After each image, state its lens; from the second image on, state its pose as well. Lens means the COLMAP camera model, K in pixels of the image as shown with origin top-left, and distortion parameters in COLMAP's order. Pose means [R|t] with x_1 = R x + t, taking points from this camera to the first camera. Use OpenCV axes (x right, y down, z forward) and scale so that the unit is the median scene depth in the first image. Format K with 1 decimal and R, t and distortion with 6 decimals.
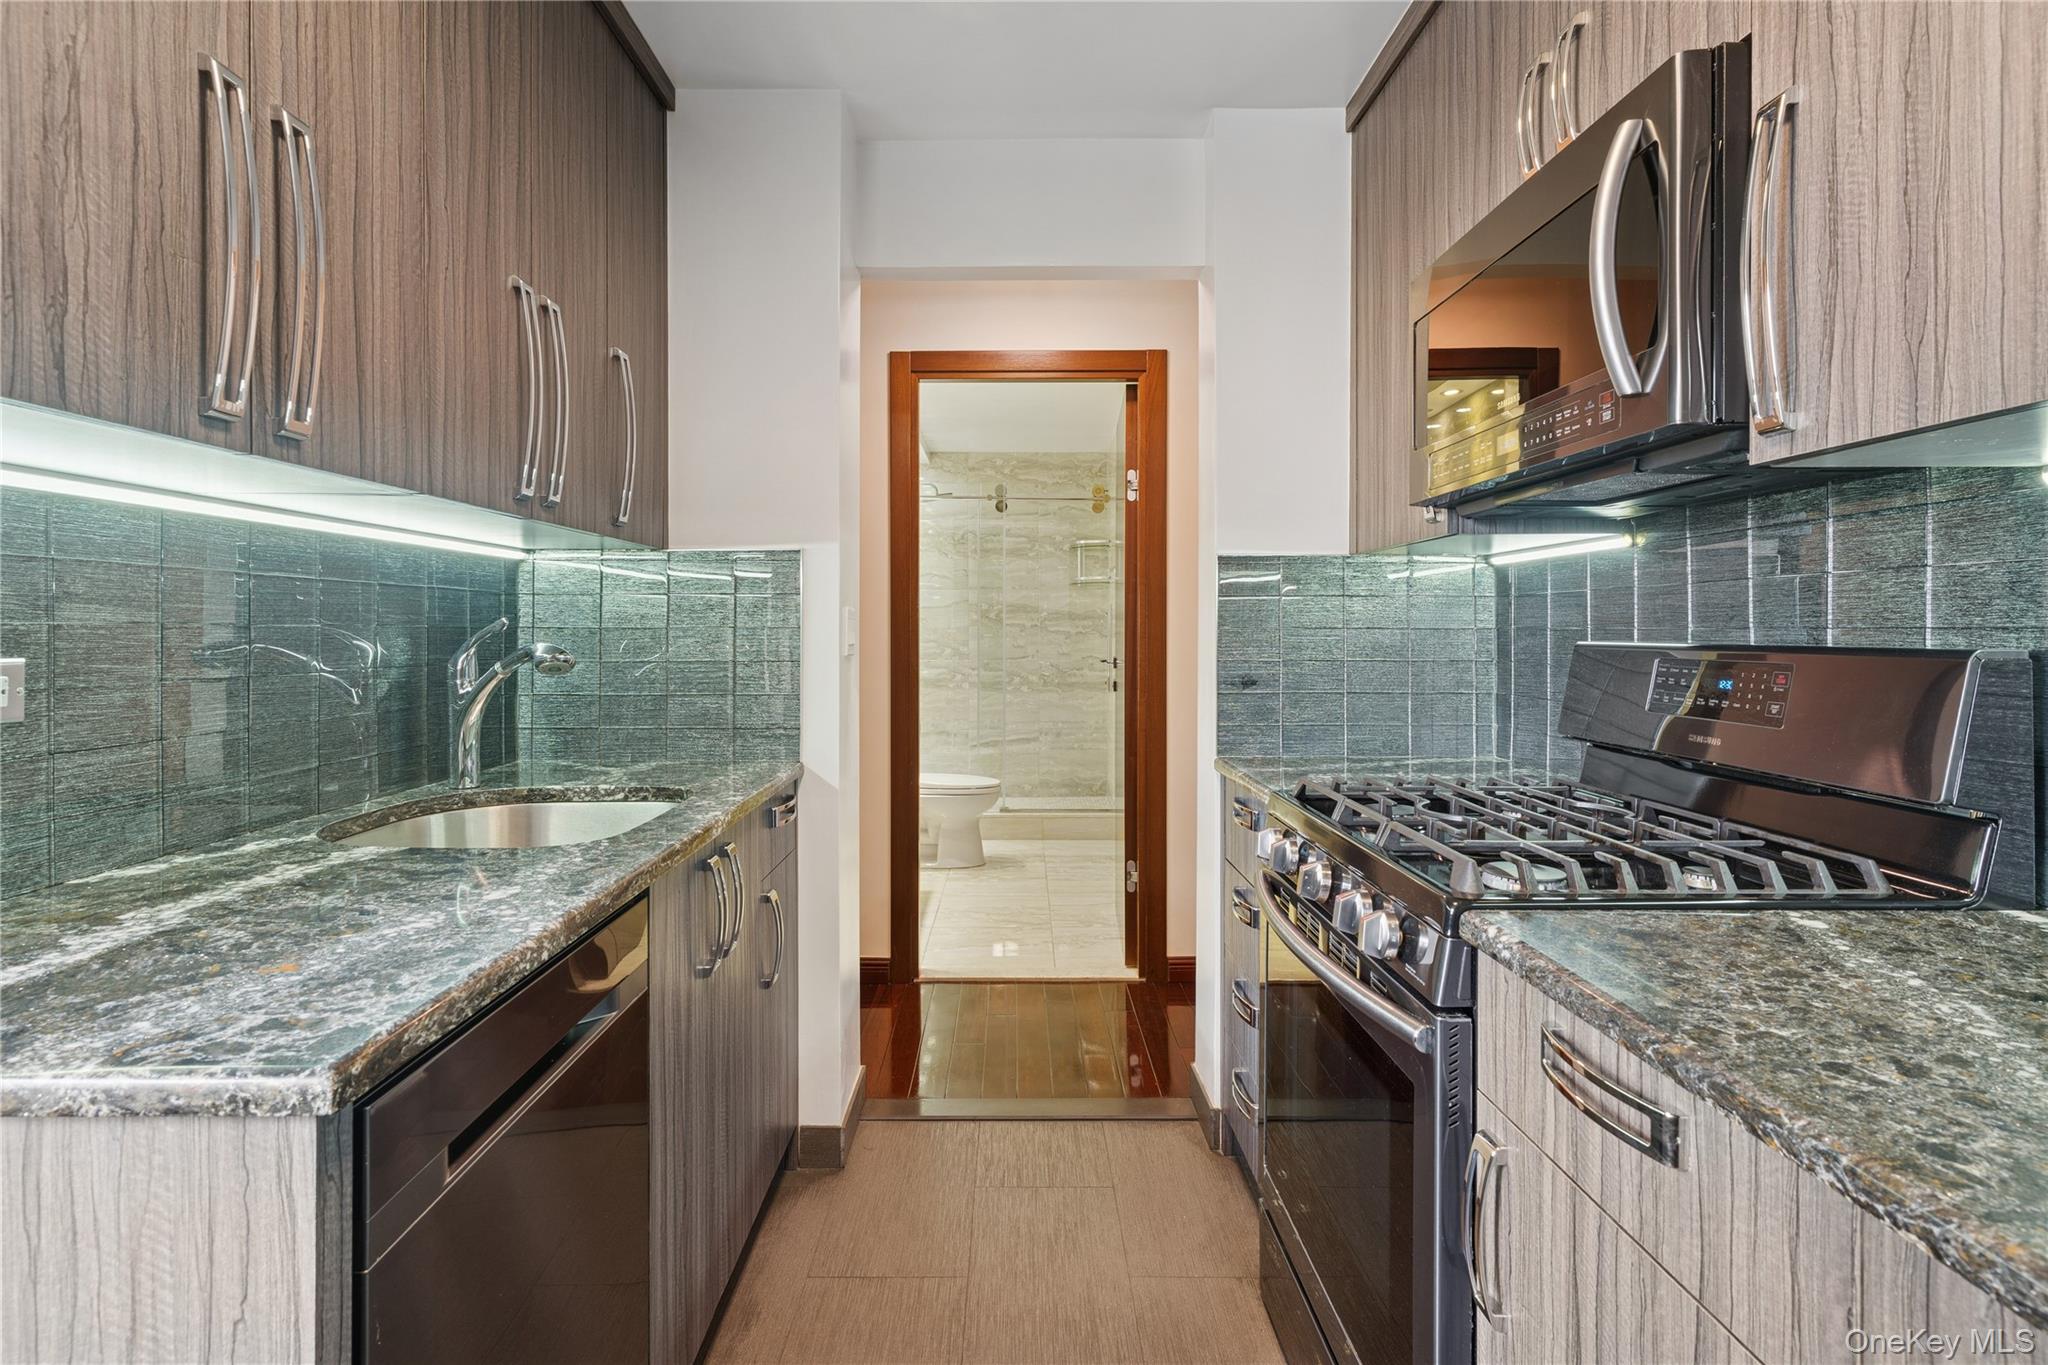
lens RADIAL K [[1005.5, 0, 1047.0], [0, 1005.5, 647.5], [0, 0, 1]] dist [-0.001100, -0.000509]
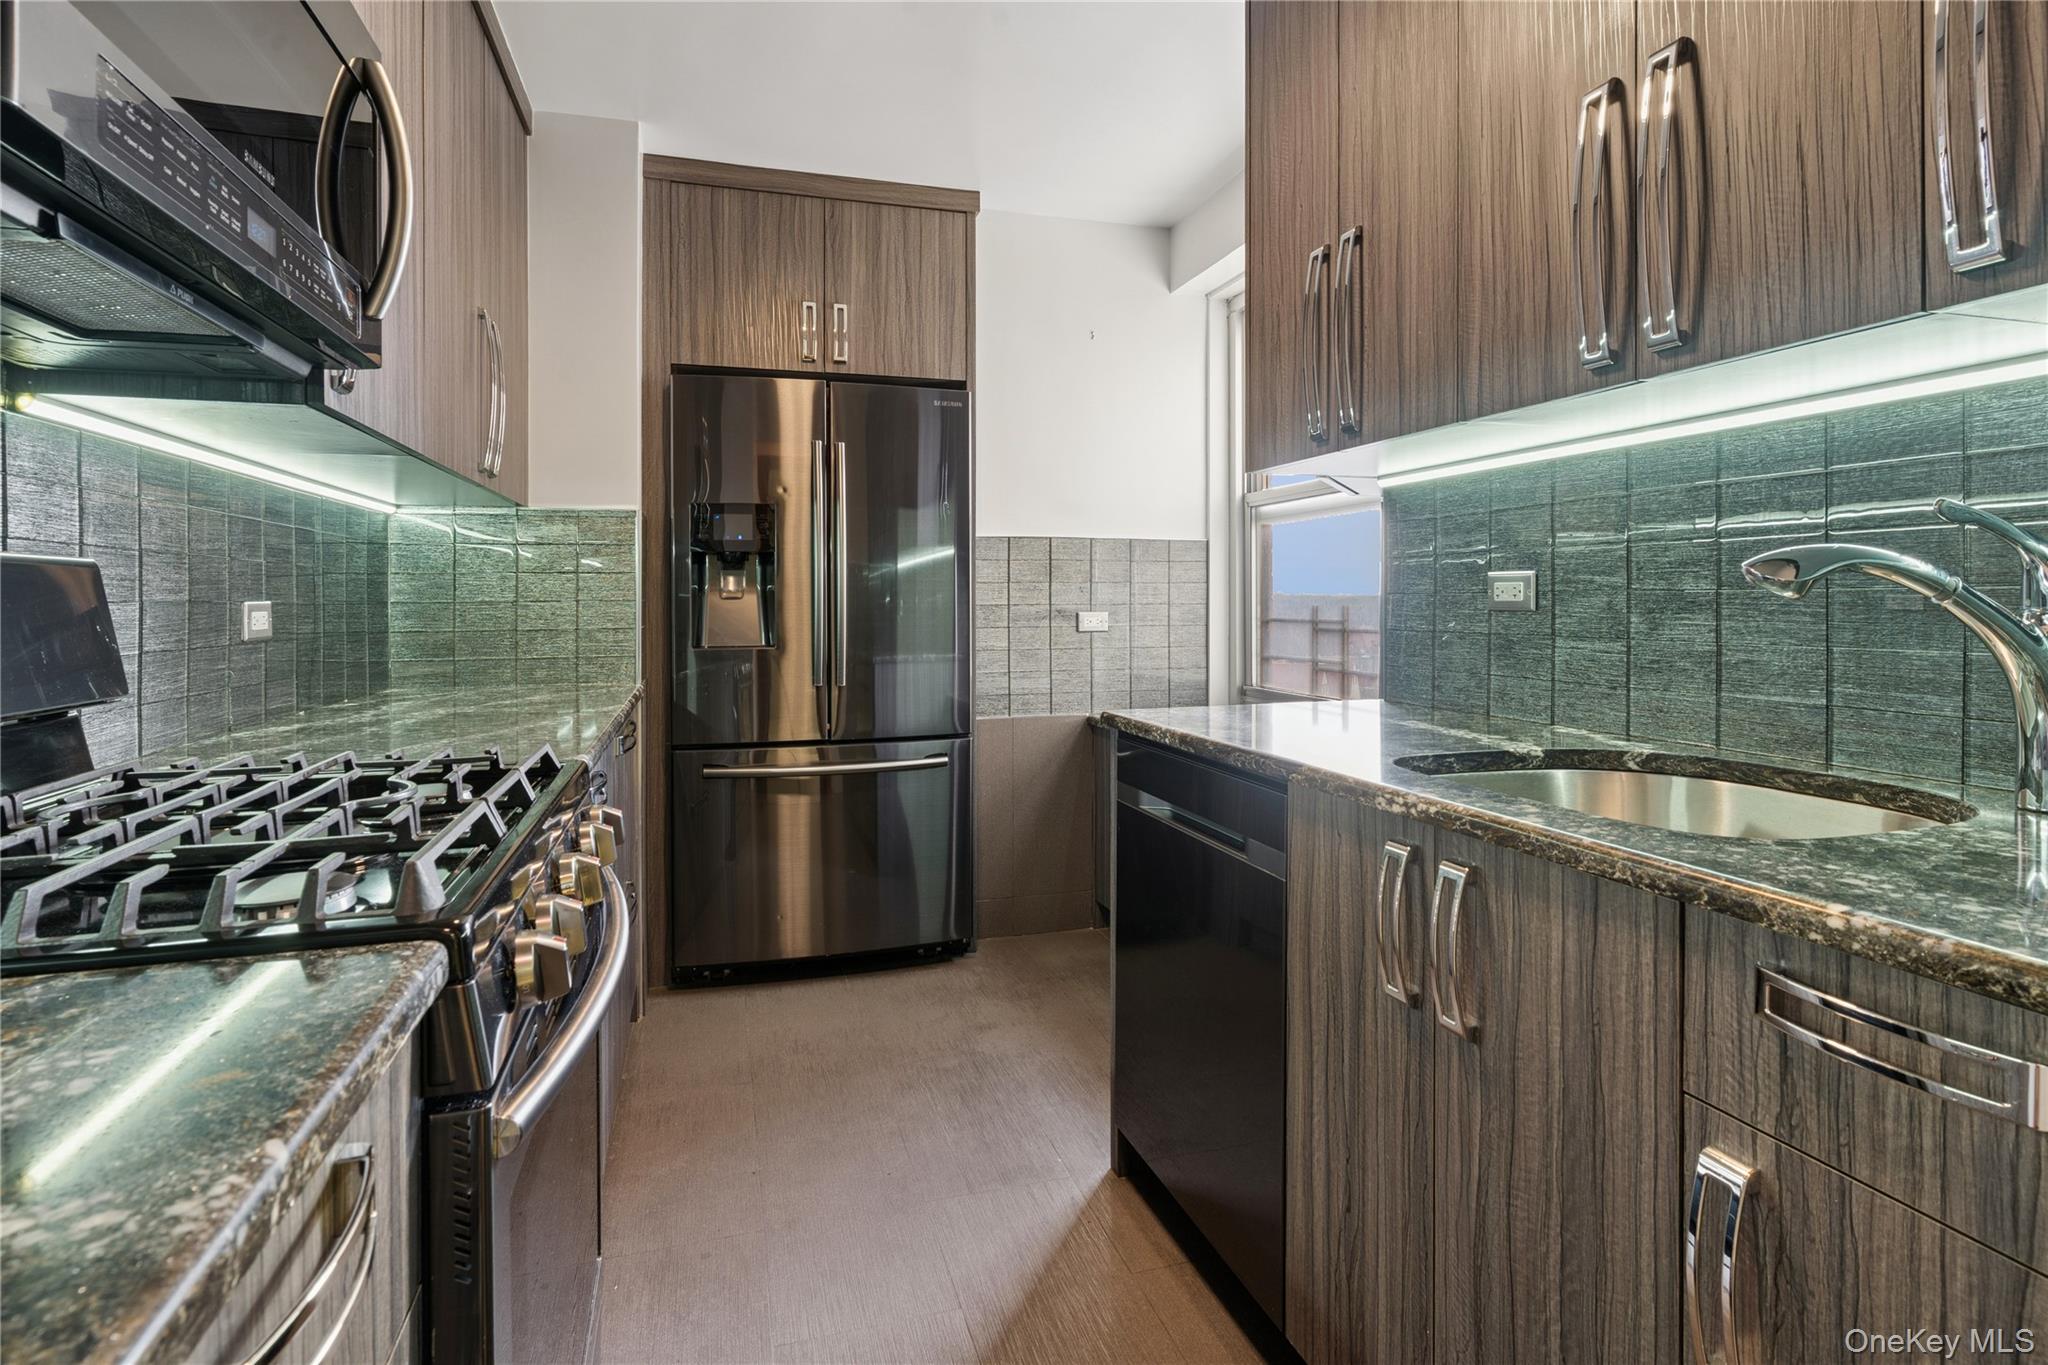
lens RADIAL K [[1015.0, 0, 1020.6], [0, 1015.0, 624.7], [0, 0, 1]] dist [-0.001594, -0.000324]
pose [[-0.967521, 0.009148, -0.252625, 0.126484], [-0.001227, 0.999163, 0.040879, 0.024702], [0.252787, 0.039861, -0.966700, 1.898547]]
